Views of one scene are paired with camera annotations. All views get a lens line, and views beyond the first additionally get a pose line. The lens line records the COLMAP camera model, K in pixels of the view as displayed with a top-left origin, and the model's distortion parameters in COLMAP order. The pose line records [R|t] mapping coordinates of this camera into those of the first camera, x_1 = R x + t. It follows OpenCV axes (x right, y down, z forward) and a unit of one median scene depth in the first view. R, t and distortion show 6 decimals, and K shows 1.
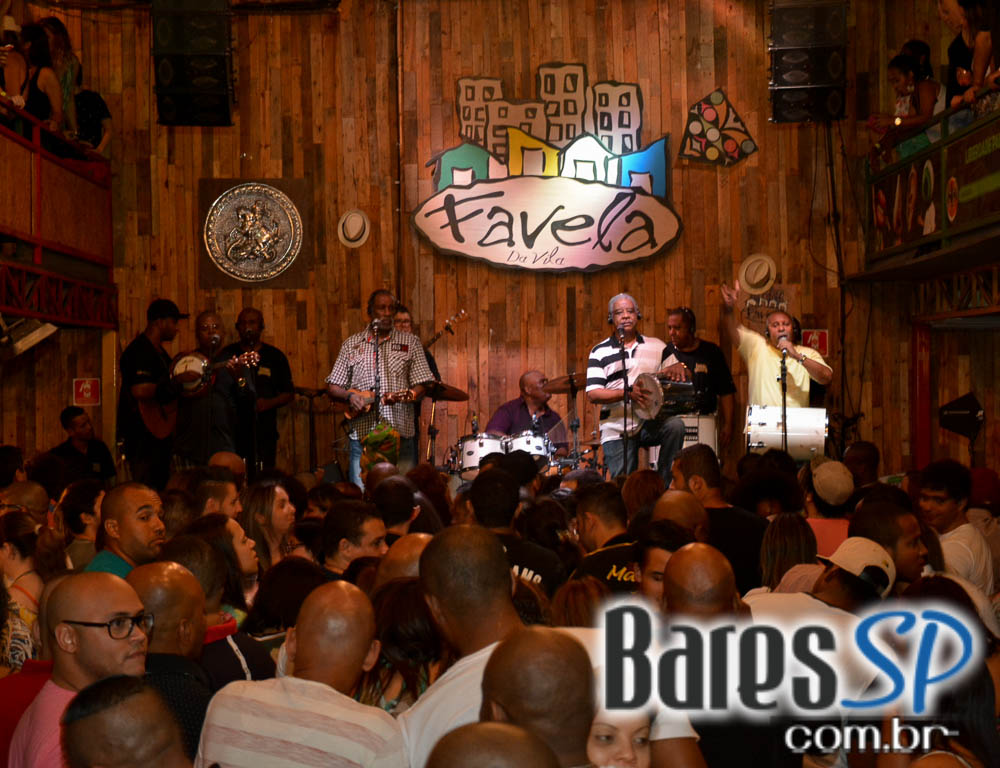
lens RADIAL K [[1839.2, 0, 500.0], [0, 1839.2, 384.0], [0, 0, 1]] dist [0.025422, 0.021848]
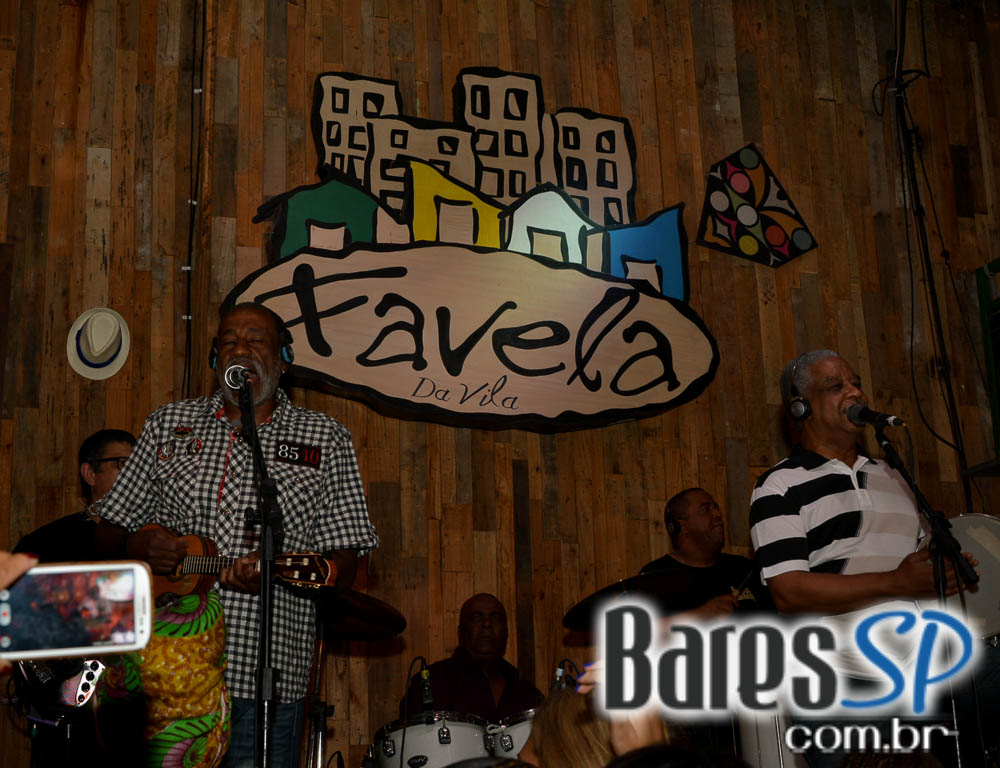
lens RADIAL K [[1474.4, 0, 500.0], [0, 1474.4, 384.0], [0, 0, 1]] dist [-0.026977, 0.014606]
pose [[0.967384, 0.051629, 0.247997, -0.074106], [0.016808, 0.963769, -0.266208, 0.039733], [-0.252756, 0.261694, 0.931467, 0.602375]]
